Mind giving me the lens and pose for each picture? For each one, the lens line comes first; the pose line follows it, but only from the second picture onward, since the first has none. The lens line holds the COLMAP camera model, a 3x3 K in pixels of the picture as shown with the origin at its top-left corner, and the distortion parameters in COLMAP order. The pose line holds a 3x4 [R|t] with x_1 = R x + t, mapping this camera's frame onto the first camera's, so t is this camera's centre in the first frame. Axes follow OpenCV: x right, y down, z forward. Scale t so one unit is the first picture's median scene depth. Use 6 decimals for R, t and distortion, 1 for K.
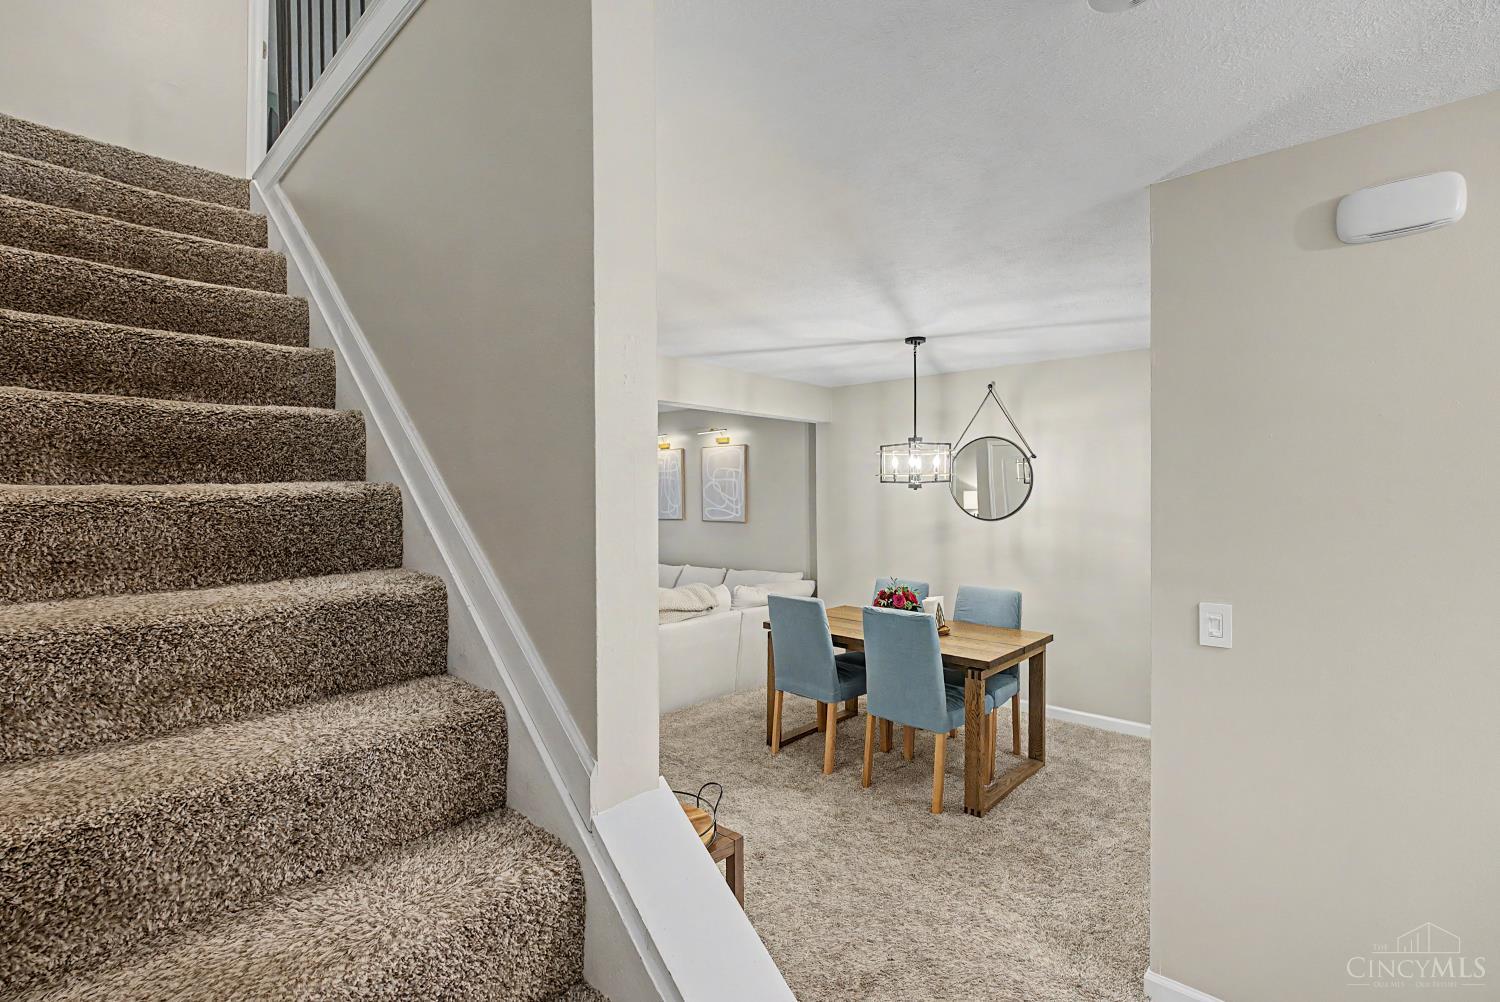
lens RADIAL K [[679.0, 0, 753.4], [0, 679.0, 497.6], [0, 0, 1]] dist [0.001052, 0.000610]
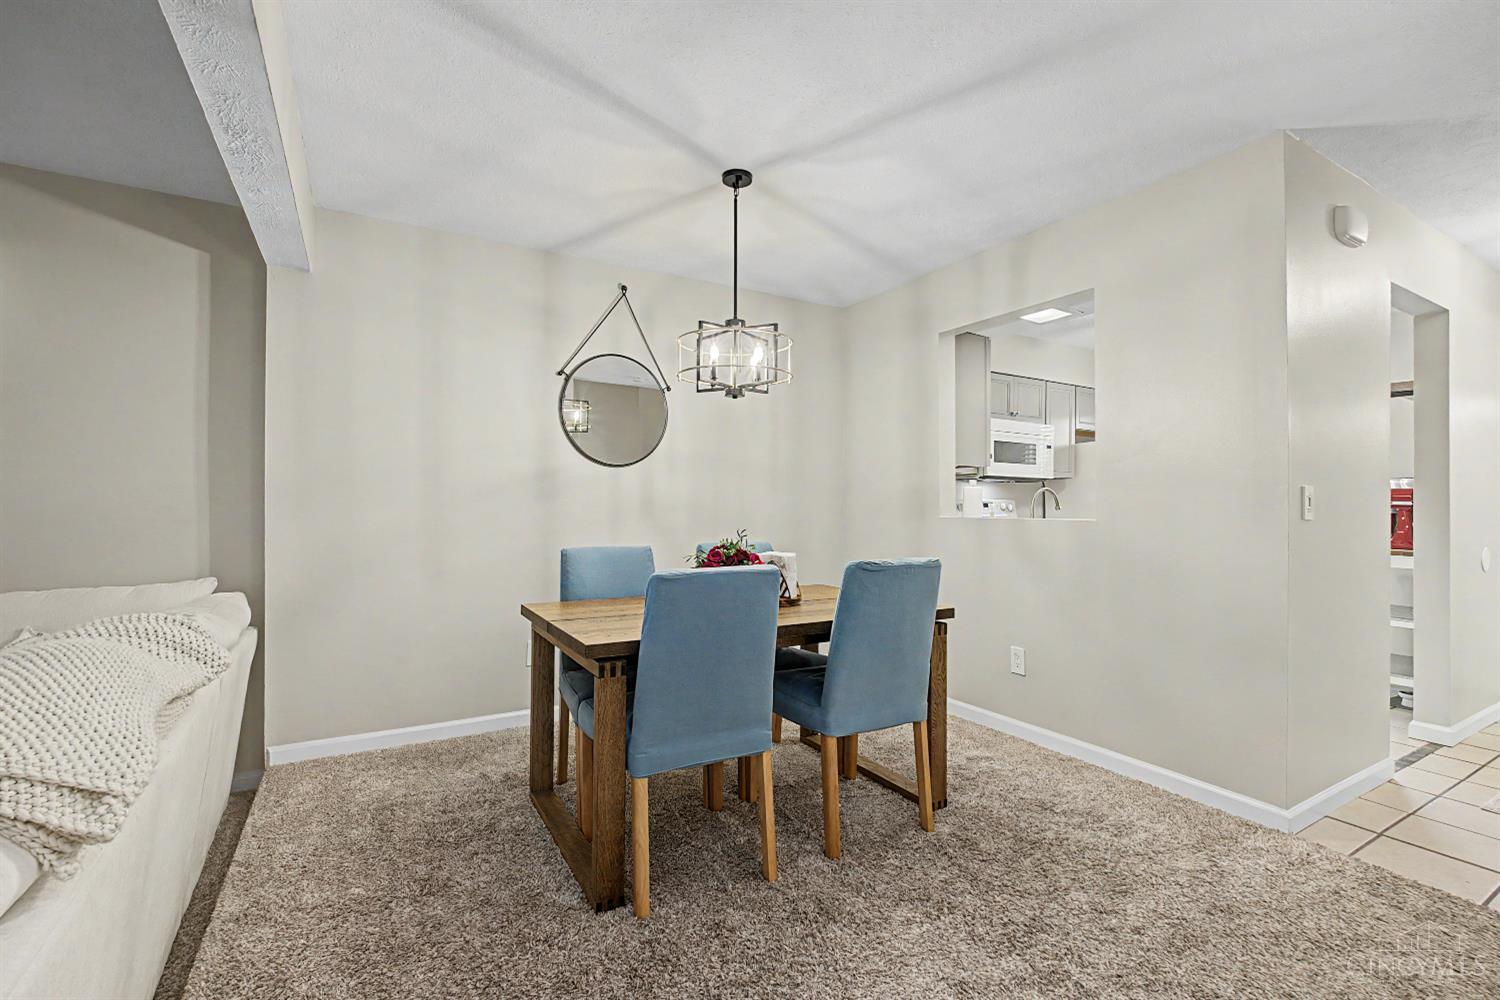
lens RADIAL K [[679.0, 0, 753.4], [0, 679.0, 496.6], [0, 0, 1]] dist [0.001052, 0.000610]
pose [[0.299052, 0.009013, 0.954194, -0.403433], [-0.002169, 0.999959, -0.008765, 0.091302], [-0.954234, 0.000552, 0.299060, 0.771388]]
